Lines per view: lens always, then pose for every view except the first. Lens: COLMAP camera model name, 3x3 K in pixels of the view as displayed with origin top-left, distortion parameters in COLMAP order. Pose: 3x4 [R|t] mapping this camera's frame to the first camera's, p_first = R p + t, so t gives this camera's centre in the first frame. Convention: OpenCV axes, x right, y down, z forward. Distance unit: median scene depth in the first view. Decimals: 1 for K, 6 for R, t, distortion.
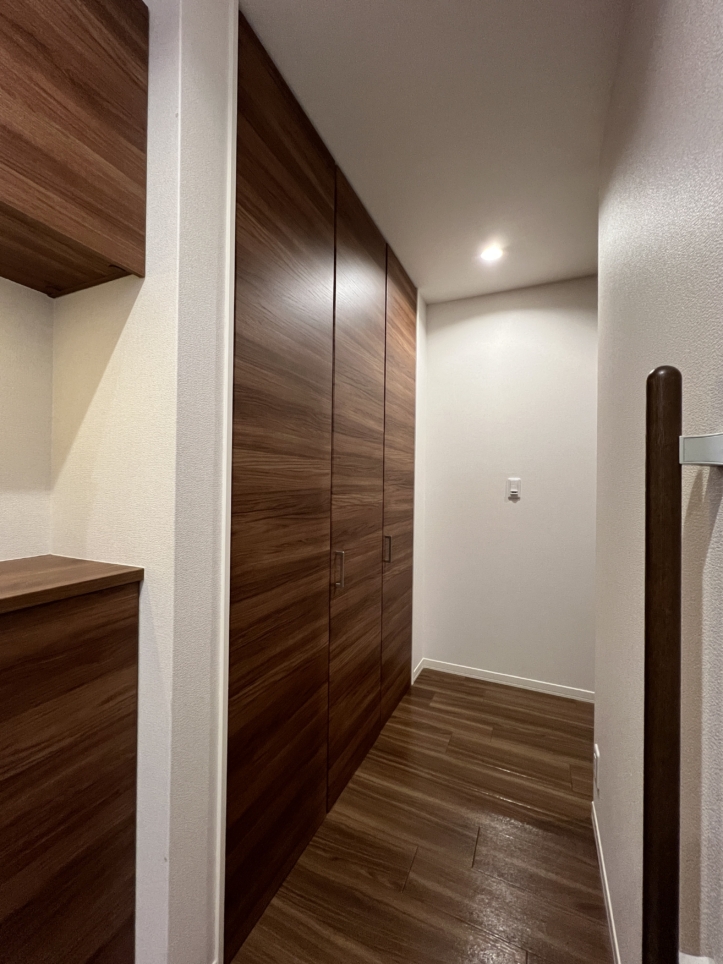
lens RADIAL K [[389.4, 0, 361.5], [0, 389.4, 482.0], [0, 0, 1]] dist [-0.000027, 0.000020]
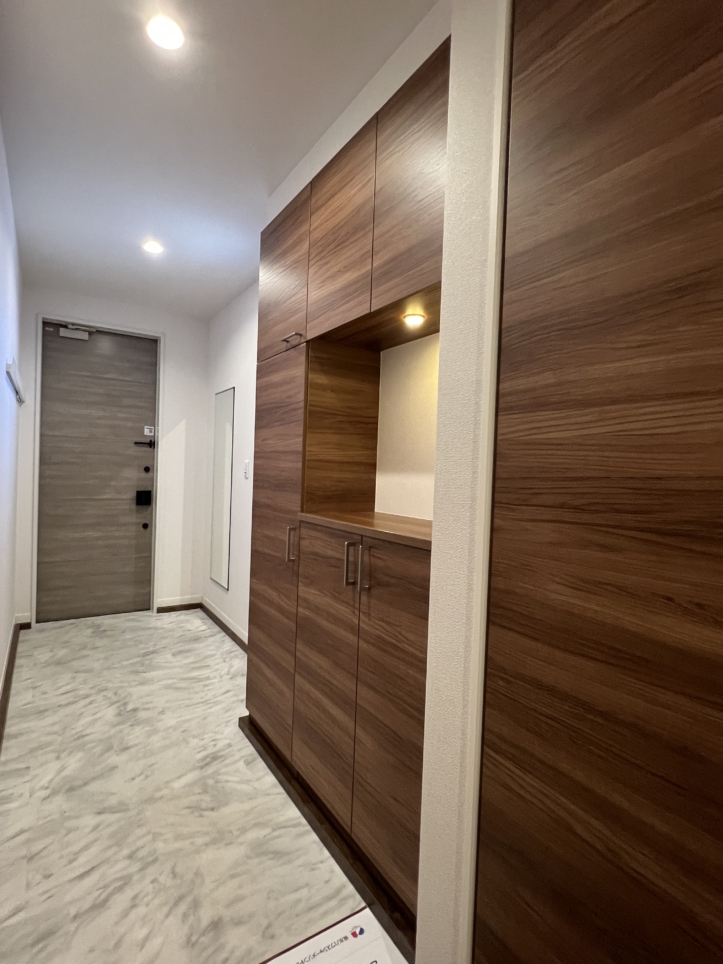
lens RADIAL K [[485.7, 0, 361.5], [0, 485.7, 482.0], [0, 0, 1]] dist [-0.000311, -0.001076]
pose [[-0.534716, -0.014730, -0.844903, 0.541757], [-0.037620, 0.999272, 0.006388, 0.040110], [0.844194, 0.035201, -0.534881, 1.160003]]
